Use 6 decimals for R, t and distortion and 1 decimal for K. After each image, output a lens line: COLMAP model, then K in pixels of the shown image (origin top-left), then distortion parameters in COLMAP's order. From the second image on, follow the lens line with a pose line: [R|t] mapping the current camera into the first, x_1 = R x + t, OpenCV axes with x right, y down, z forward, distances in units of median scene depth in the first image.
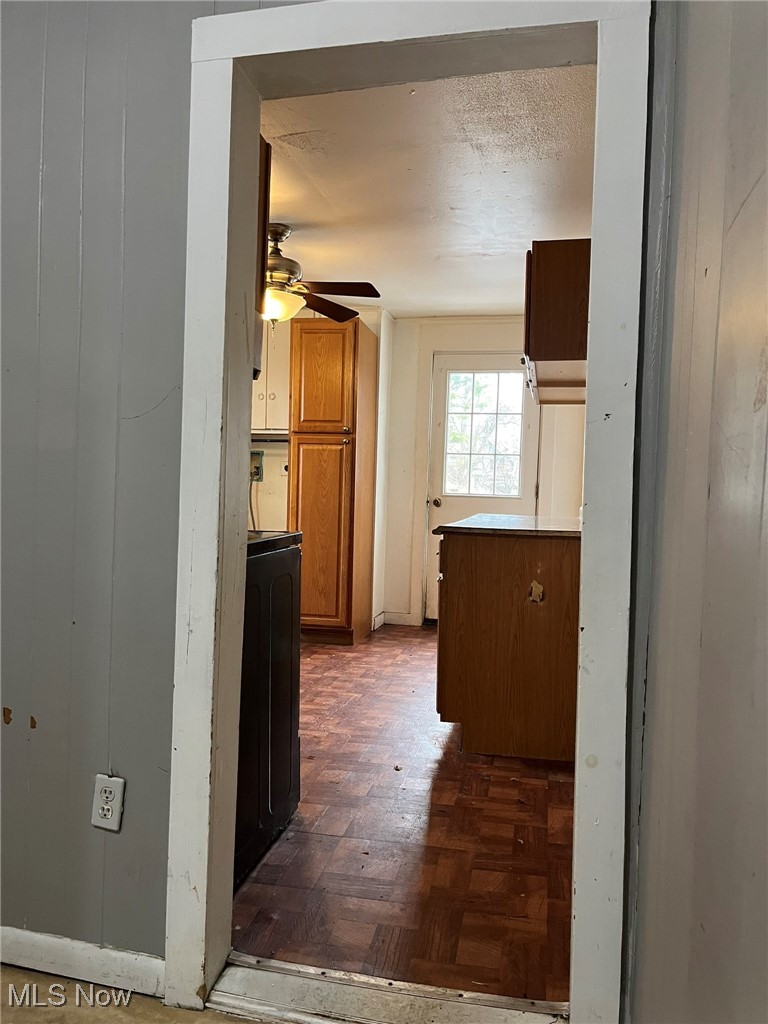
lens RADIAL K [[751.9, 0, 384.0], [0, 751.9, 512.0], [0, 0, 1]] dist [0.078856, -0.120444]
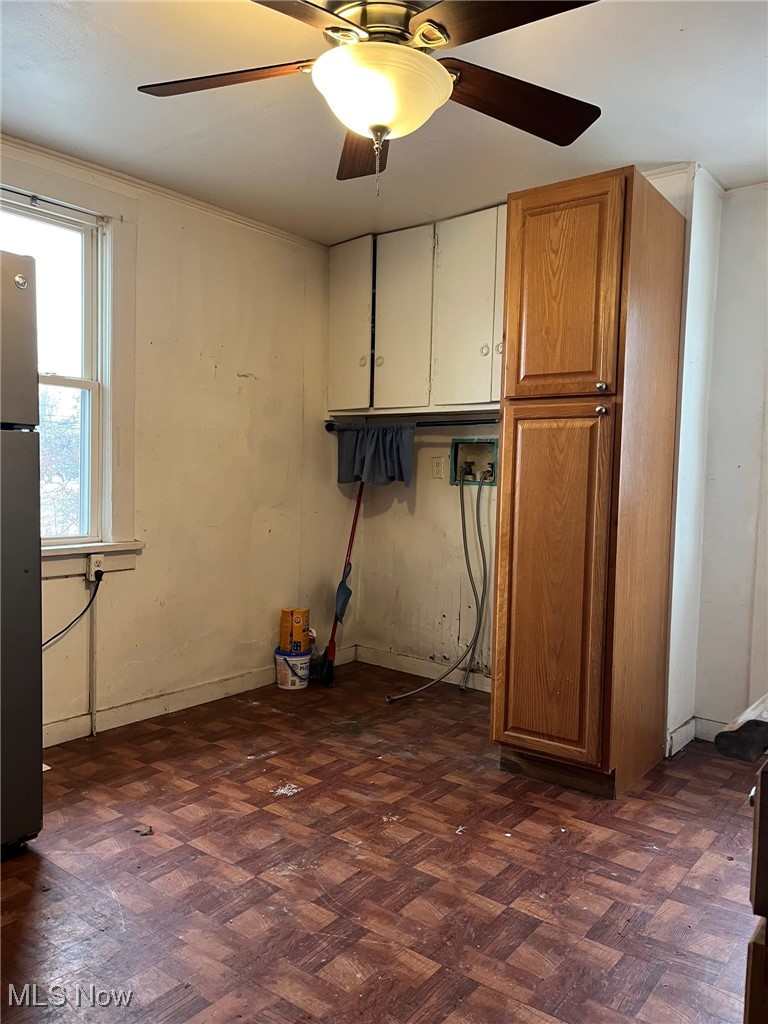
lens RADIAL K [[751.9, 0, 384.0], [0, 751.9, 512.0], [0, 0, 1]] dist [0.078856, -0.120444]
pose [[0.900102, 0.018339, -0.435294, 0.042287], [-0.018140, 0.999825, 0.004613, -0.023605], [0.435302, 0.003744, 0.900277, 0.461313]]
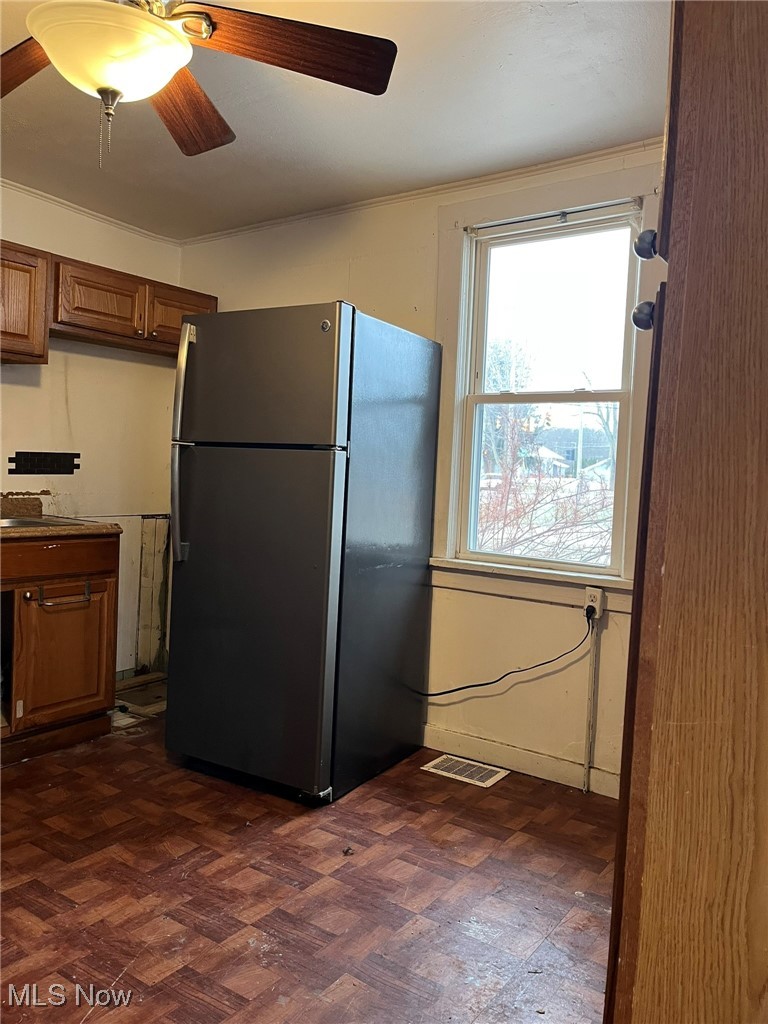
lens RADIAL K [[751.9, 0, 384.0], [0, 751.9, 512.0], [0, 0, 1]] dist [0.078856, -0.120444]
pose [[-0.377846, 0.009740, -0.925817, 0.123367], [-0.085485, 0.995306, 0.045359, -0.048145], [0.921914, 0.096283, -0.375240, 0.973274]]
